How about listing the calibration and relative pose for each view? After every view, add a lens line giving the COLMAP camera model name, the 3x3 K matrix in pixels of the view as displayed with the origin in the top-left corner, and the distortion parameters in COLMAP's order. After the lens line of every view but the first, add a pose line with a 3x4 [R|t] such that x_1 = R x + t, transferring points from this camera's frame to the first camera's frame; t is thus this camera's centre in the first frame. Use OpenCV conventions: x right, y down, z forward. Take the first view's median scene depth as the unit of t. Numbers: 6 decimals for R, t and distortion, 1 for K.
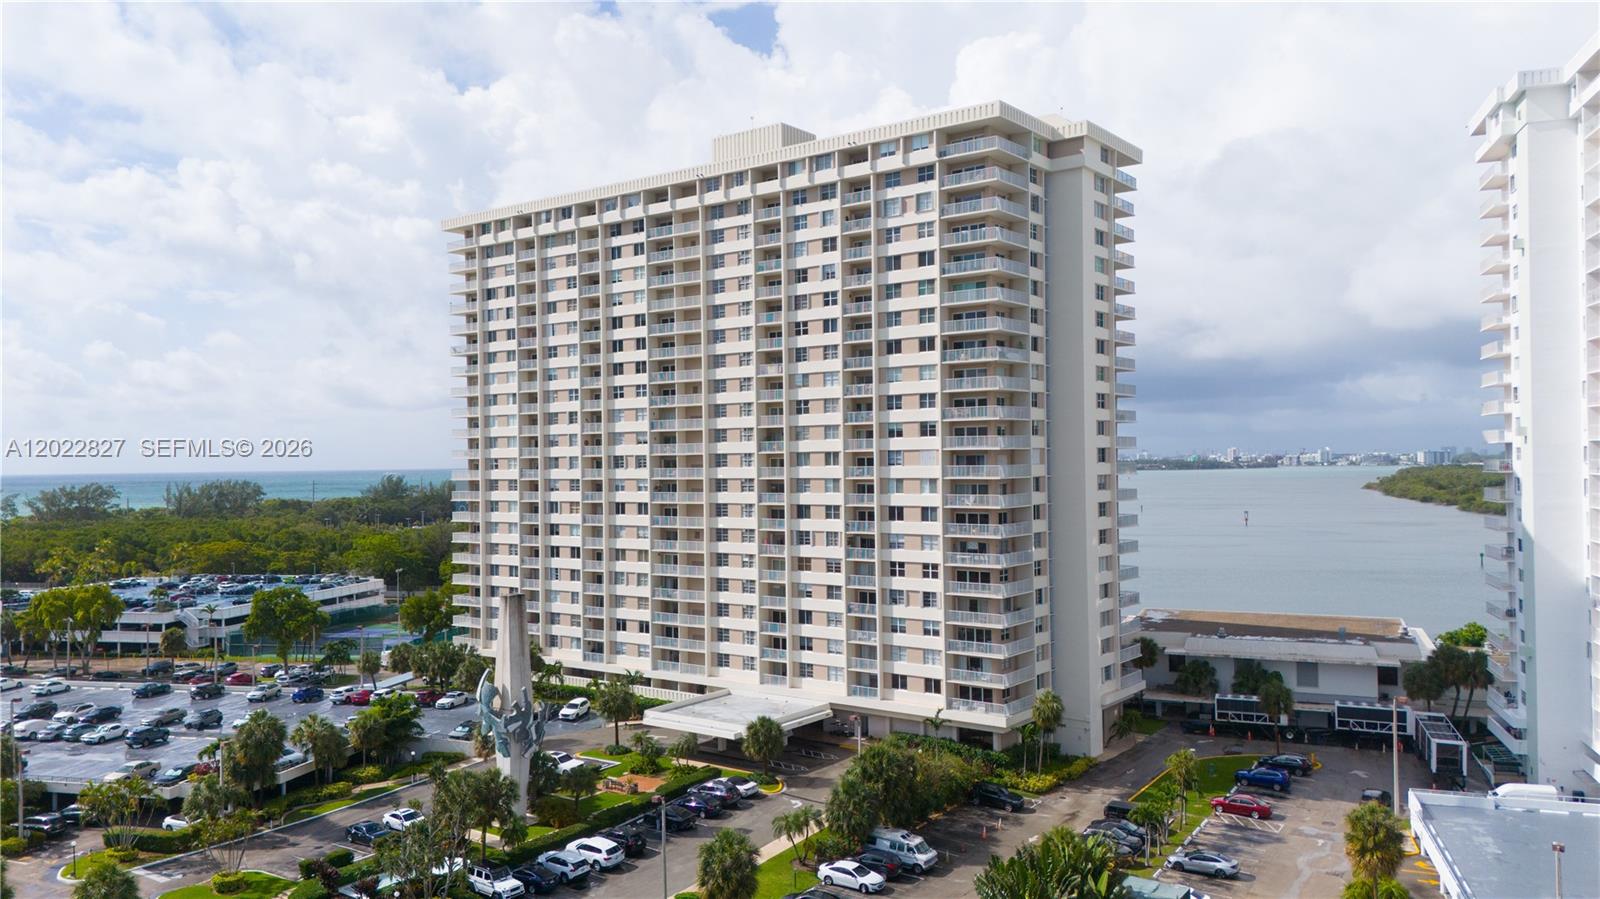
lens RADIAL K [[1164.4, 0, 802.7], [0, 1164.4, 454.5], [0, 0, 1]] dist [0.090473, -0.107567]
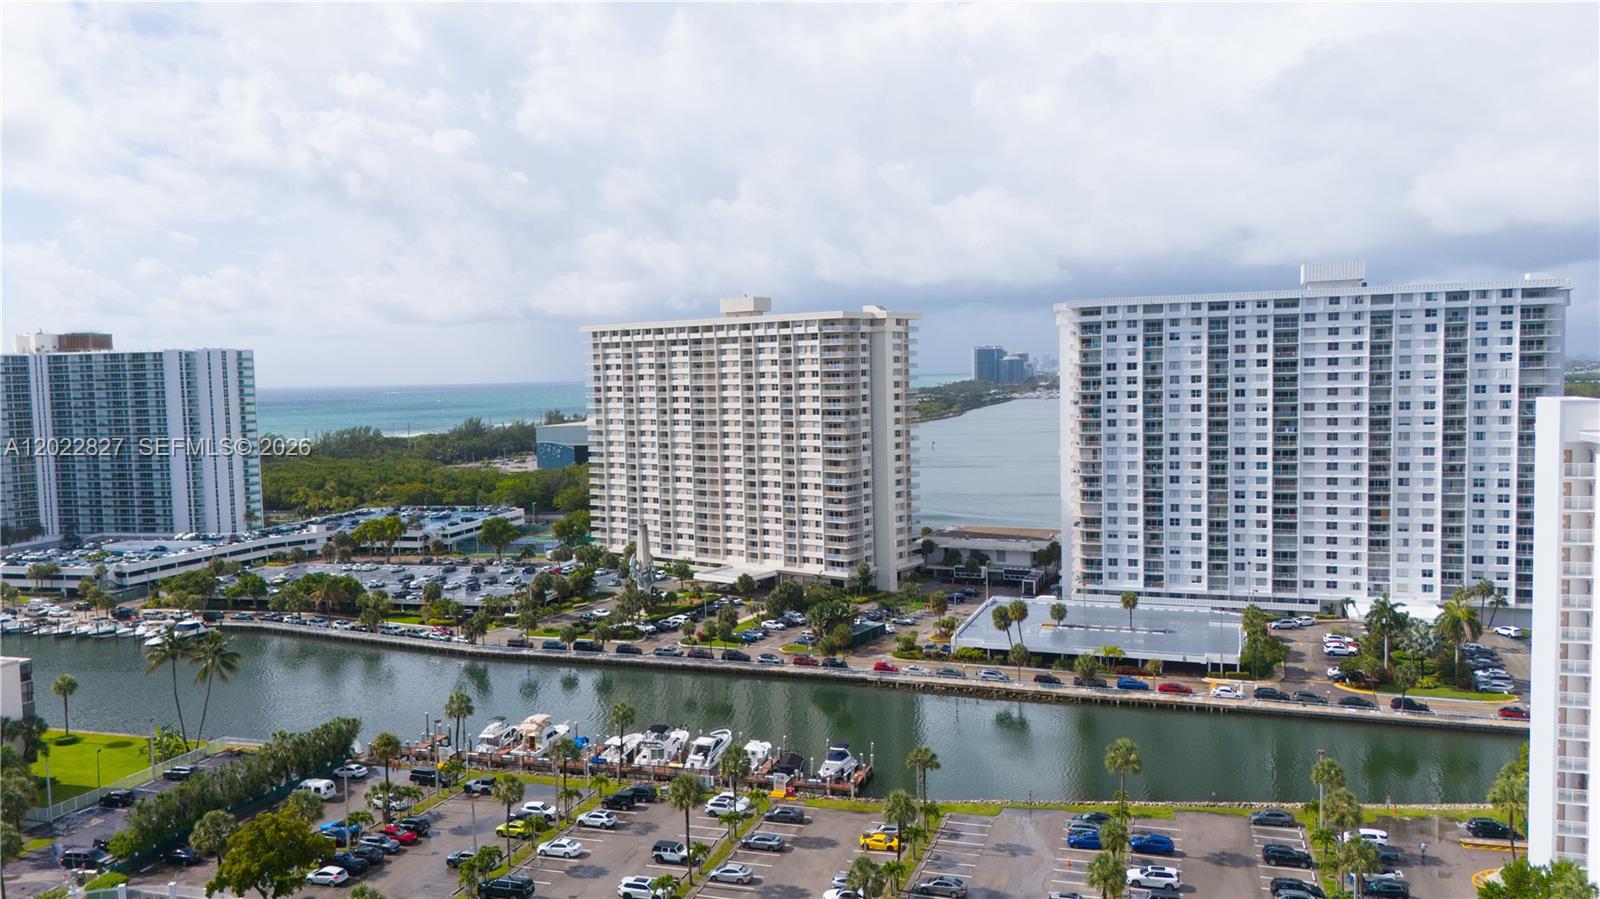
lens RADIAL K [[1164.4, 0, 802.7], [0, 1164.4, 454.5], [0, 0, 1]] dist [0.090473, -0.107567]
pose [[0.999794, -0.009136, -0.018139, 0.105961], [0.010492, 0.997043, 0.076124, -0.161546], [0.017390, -0.076299, 0.996933, -1.100864]]
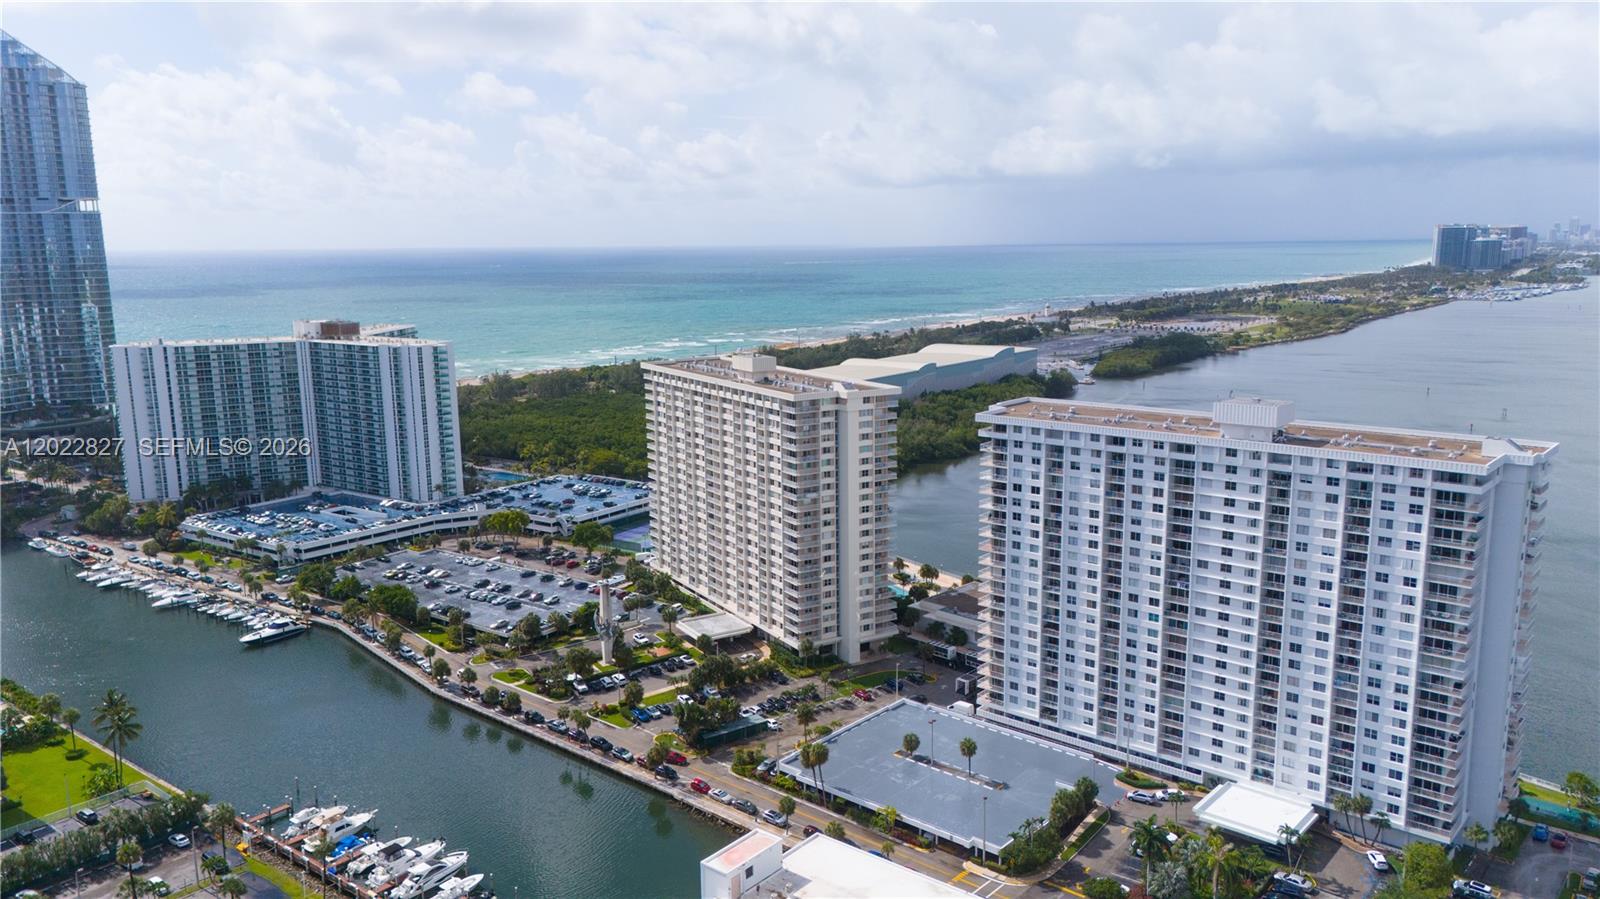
lens RADIAL K [[1164.4, 0, 802.7], [0, 1164.4, 454.5], [0, 0, 1]] dist [0.090473, -0.107567]
pose [[0.927236, 0.069621, -0.367948, 0.871238], [0.000662, 0.982260, 0.187525, -0.515502], [0.374476, -0.174124, 0.910741, -0.945254]]
